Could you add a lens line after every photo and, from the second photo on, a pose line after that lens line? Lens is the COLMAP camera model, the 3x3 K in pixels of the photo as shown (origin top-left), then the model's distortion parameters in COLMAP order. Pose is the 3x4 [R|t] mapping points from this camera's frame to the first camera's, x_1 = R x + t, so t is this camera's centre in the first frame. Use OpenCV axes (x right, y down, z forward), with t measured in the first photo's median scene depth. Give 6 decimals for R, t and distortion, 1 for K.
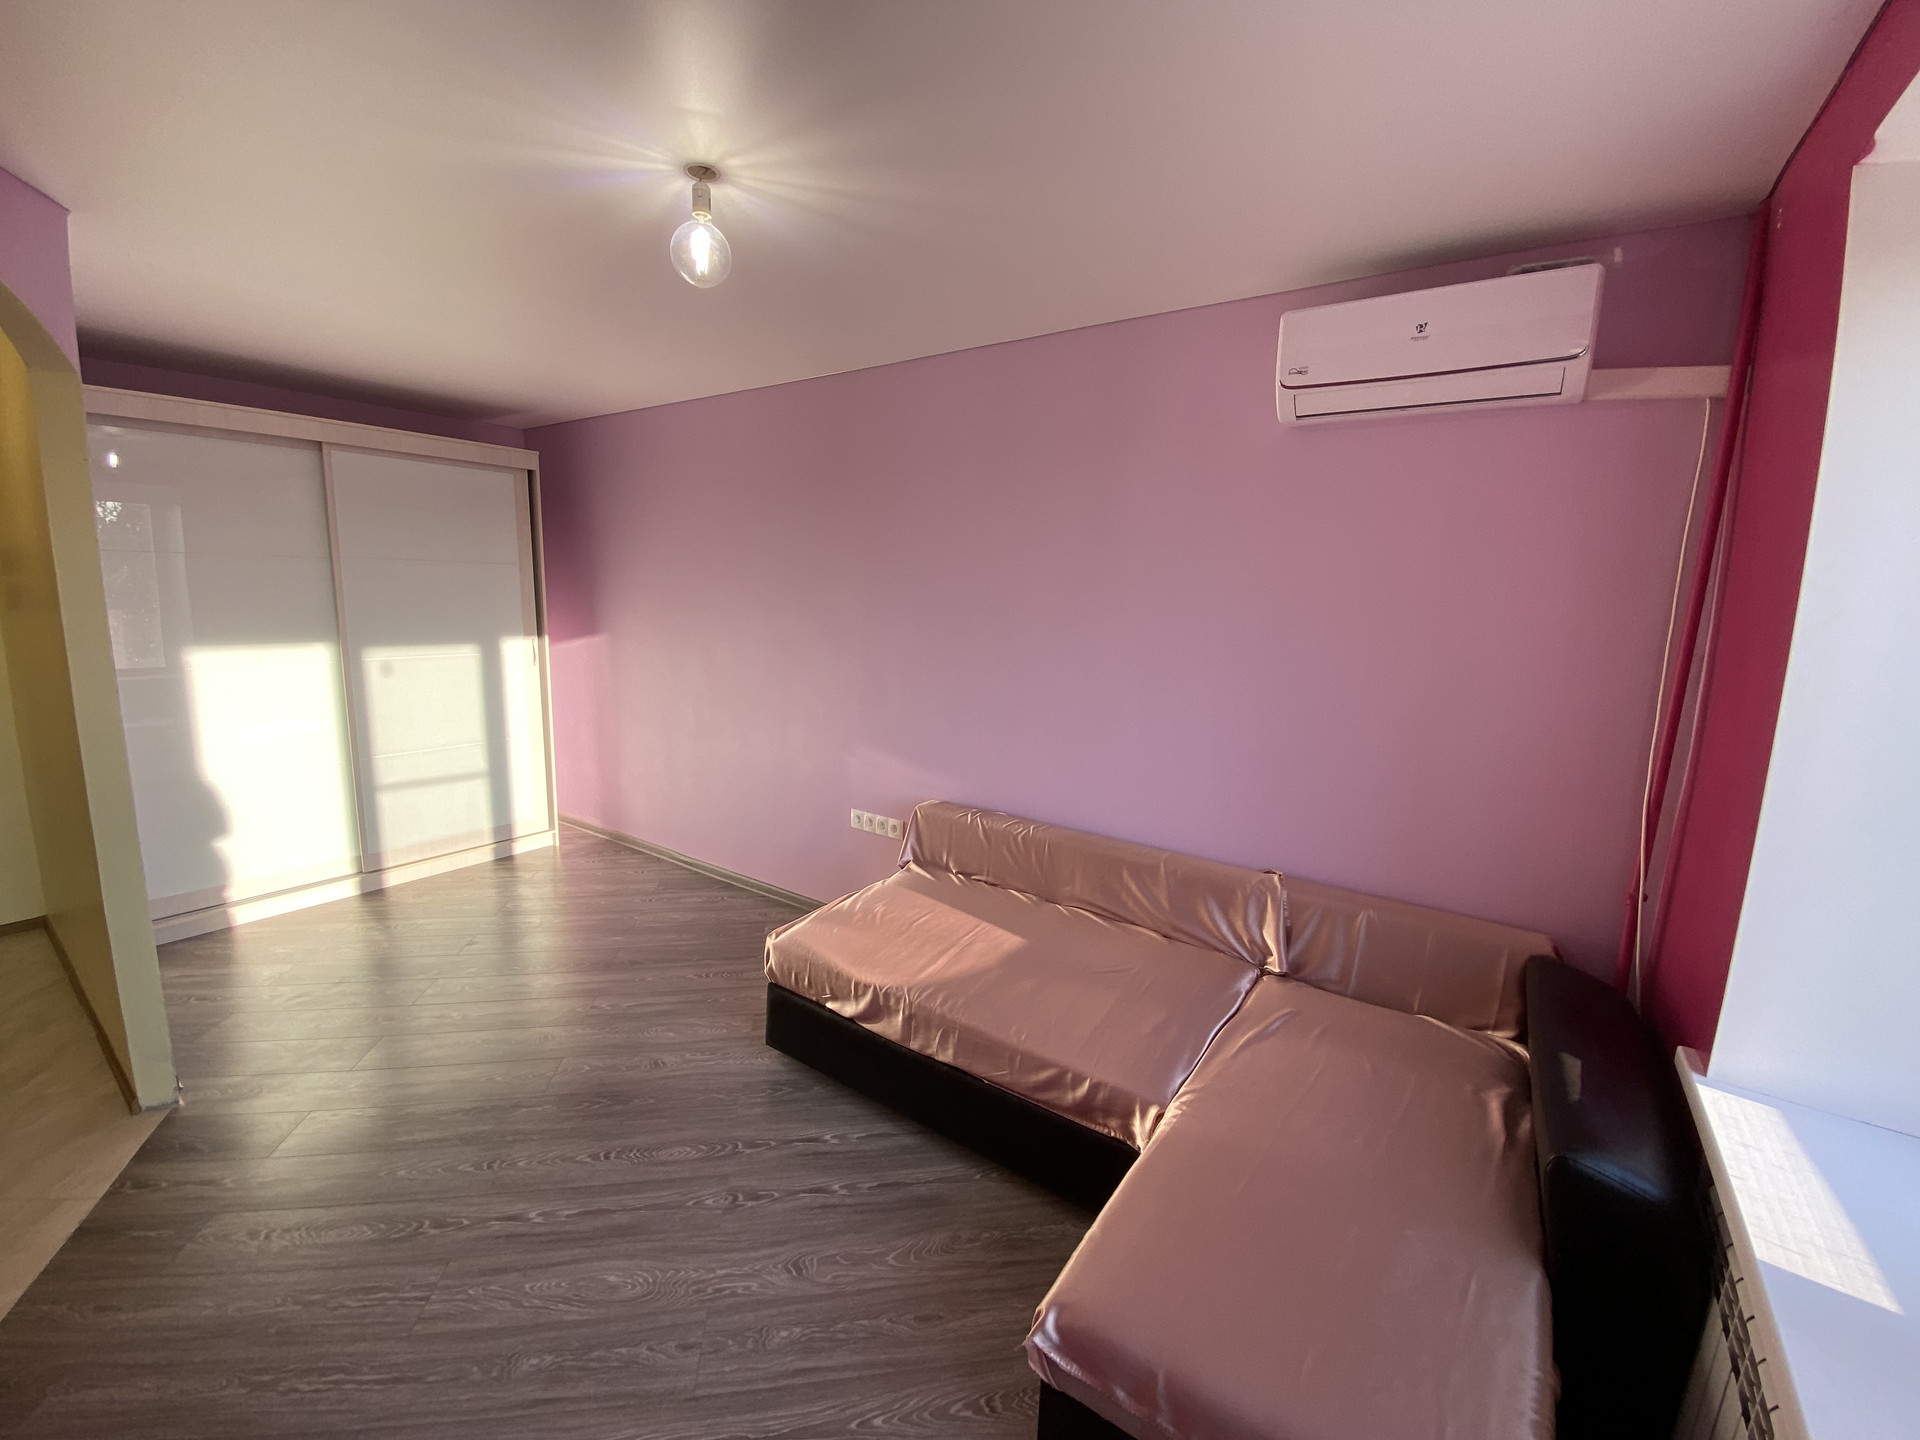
lens RADIAL K [[782.7, 0, 949.2], [0, 782.7, 719.5], [0, 0, 1]] dist [0.019140, -0.020901]
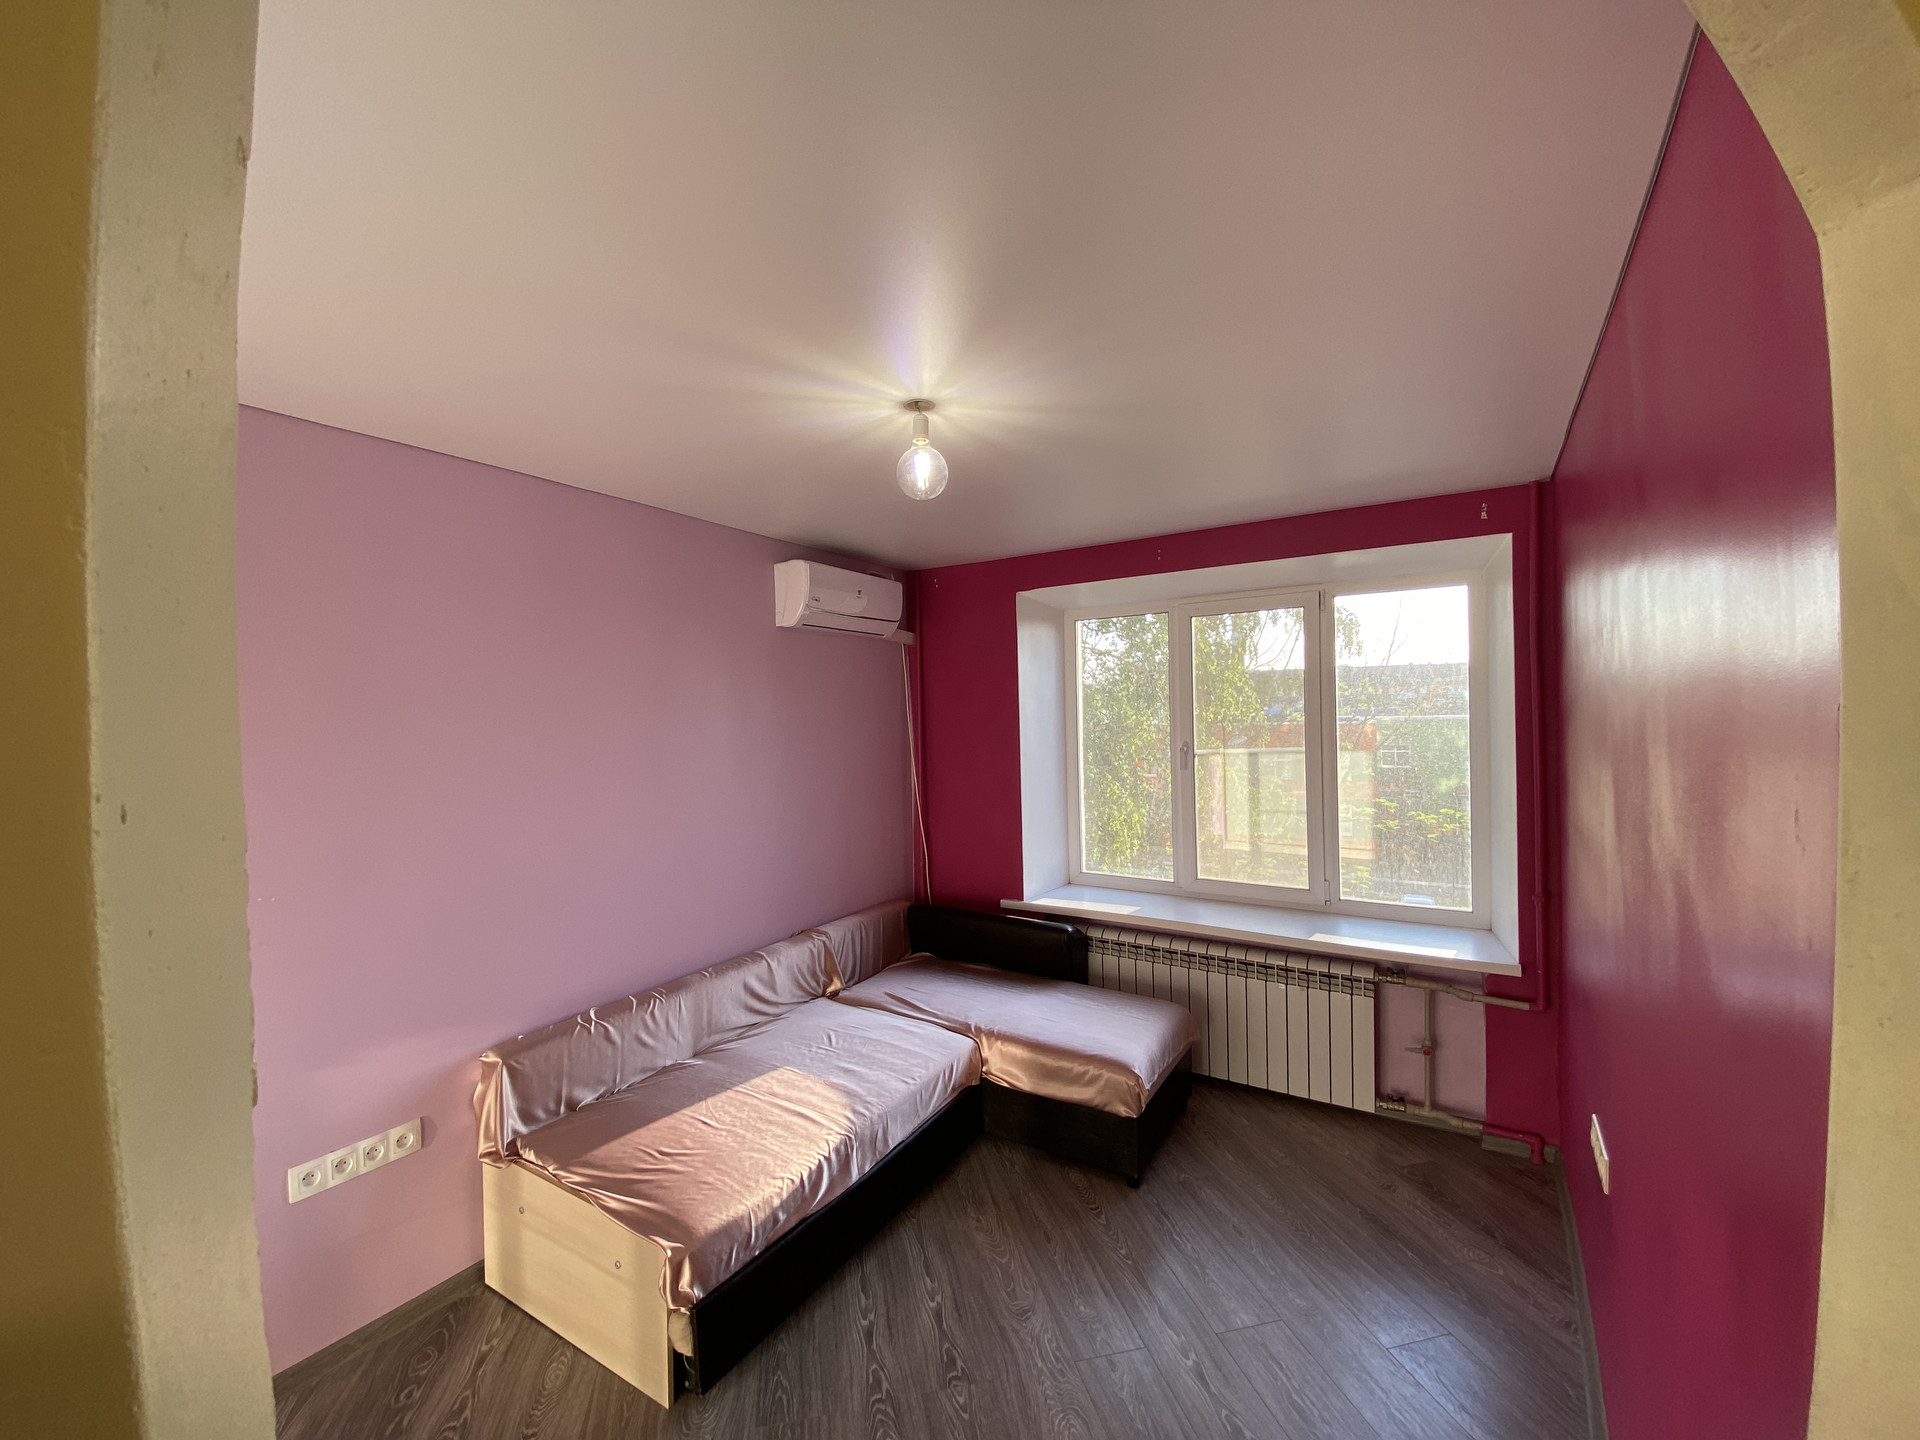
lens RADIAL K [[782.7, 0, 949.2], [0, 782.7, 719.5], [0, 0, 1]] dist [0.019140, -0.020901]
pose [[-0.052233, -0.044764, 0.997631, -1.096397], [0.180050, 0.982202, 0.053498, -0.231972], [-0.982270, 0.182418, -0.043244, 0.808112]]
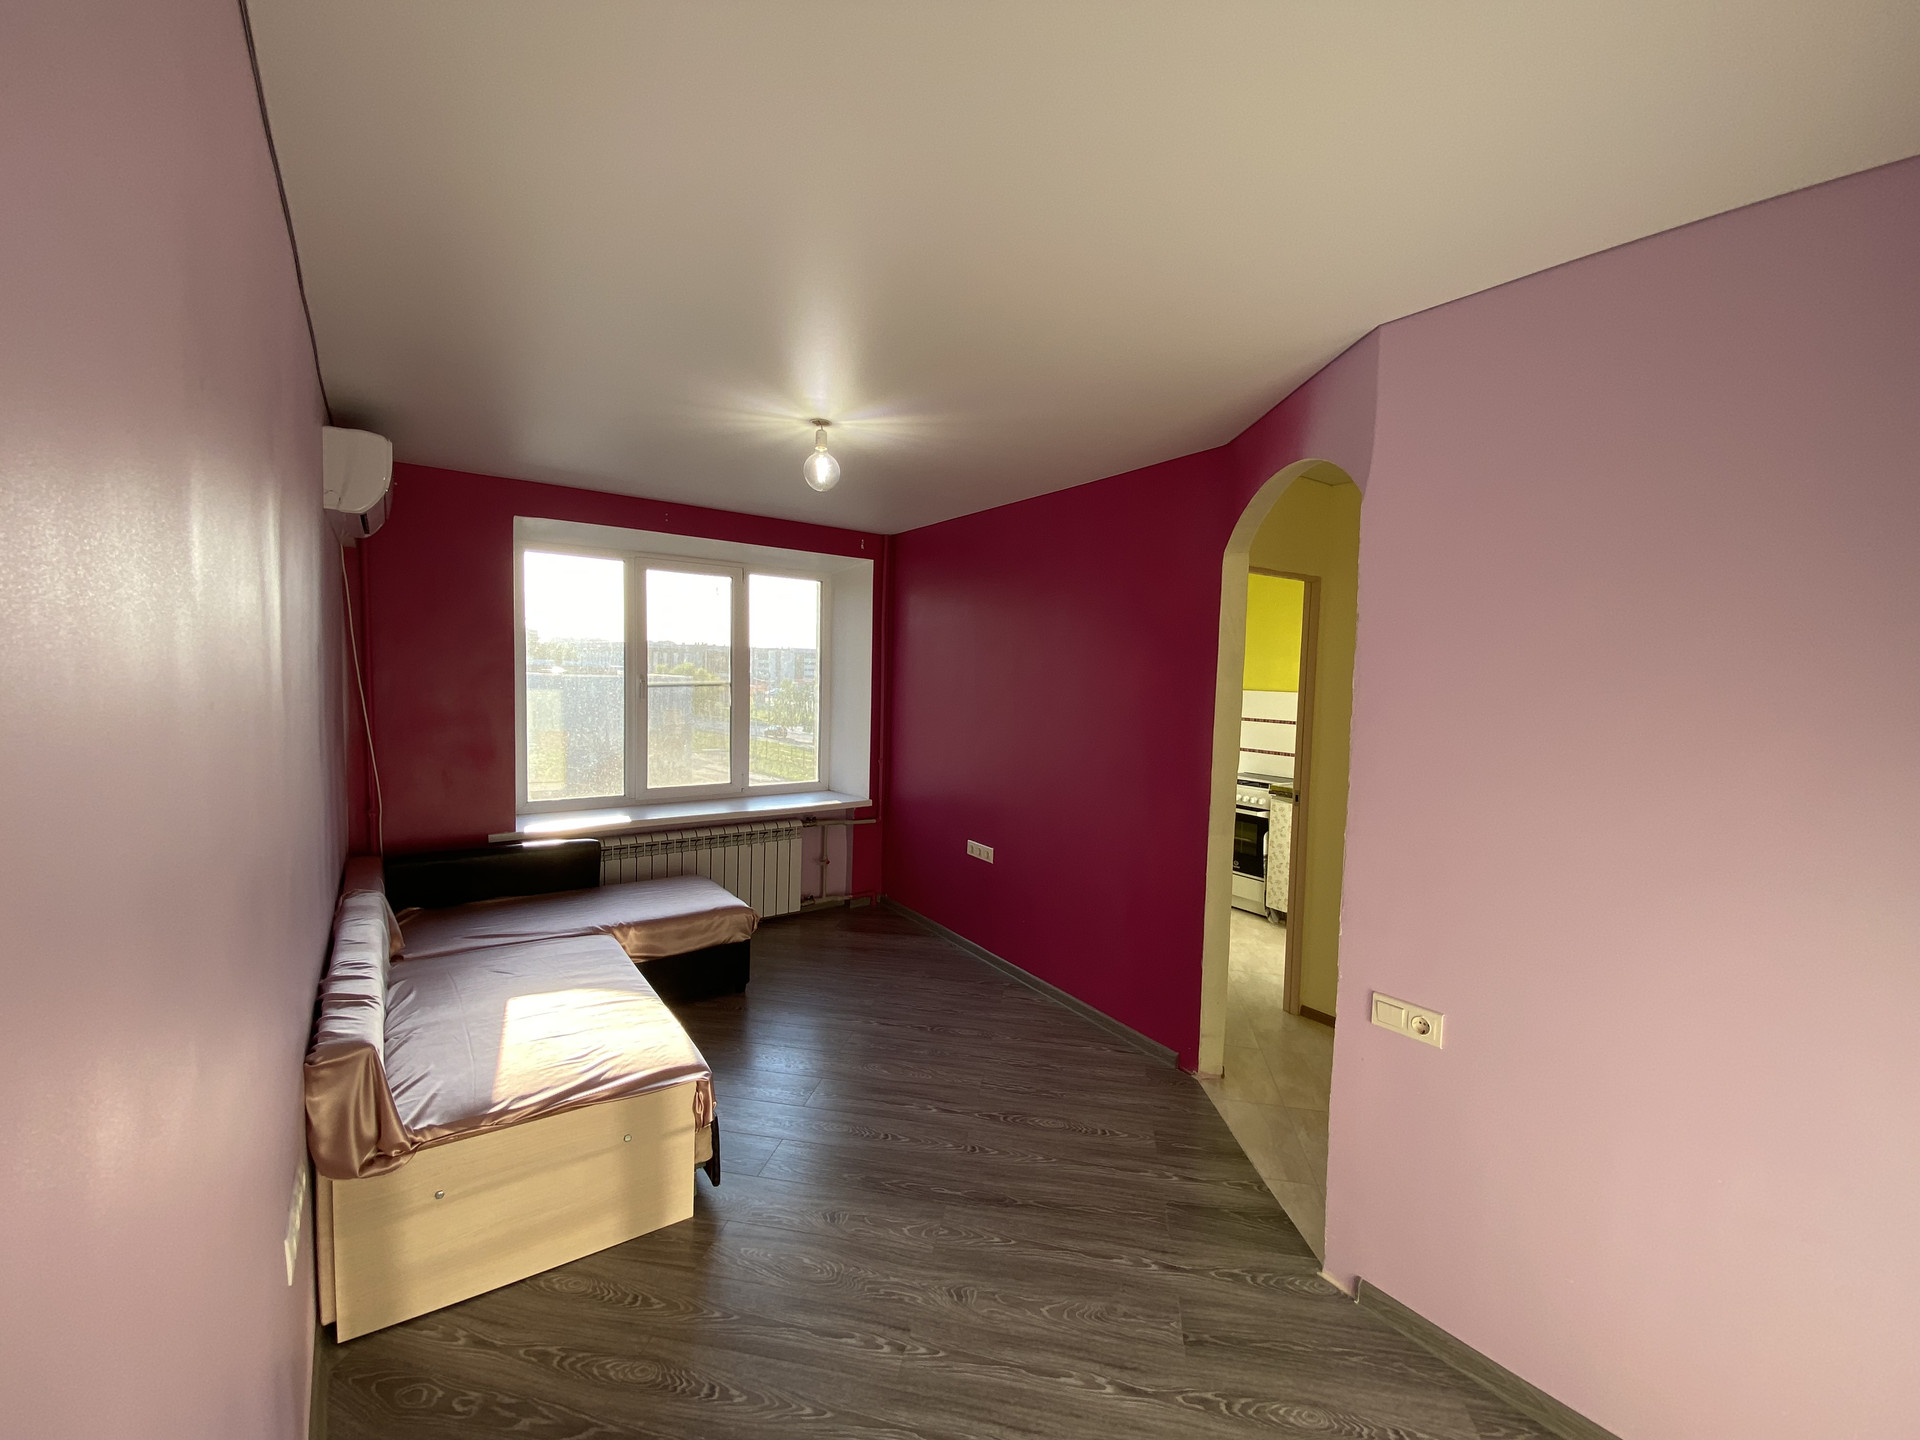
lens RADIAL K [[782.7, 0, 949.2], [0, 782.7, 719.5], [0, 0, 1]] dist [0.019140, -0.020901]
pose [[-0.941514, -0.074091, 0.328728, -0.854791], [0.000842, 0.975009, 0.222166, -0.347478], [-0.336973, 0.209449, -0.917922, 1.894894]]
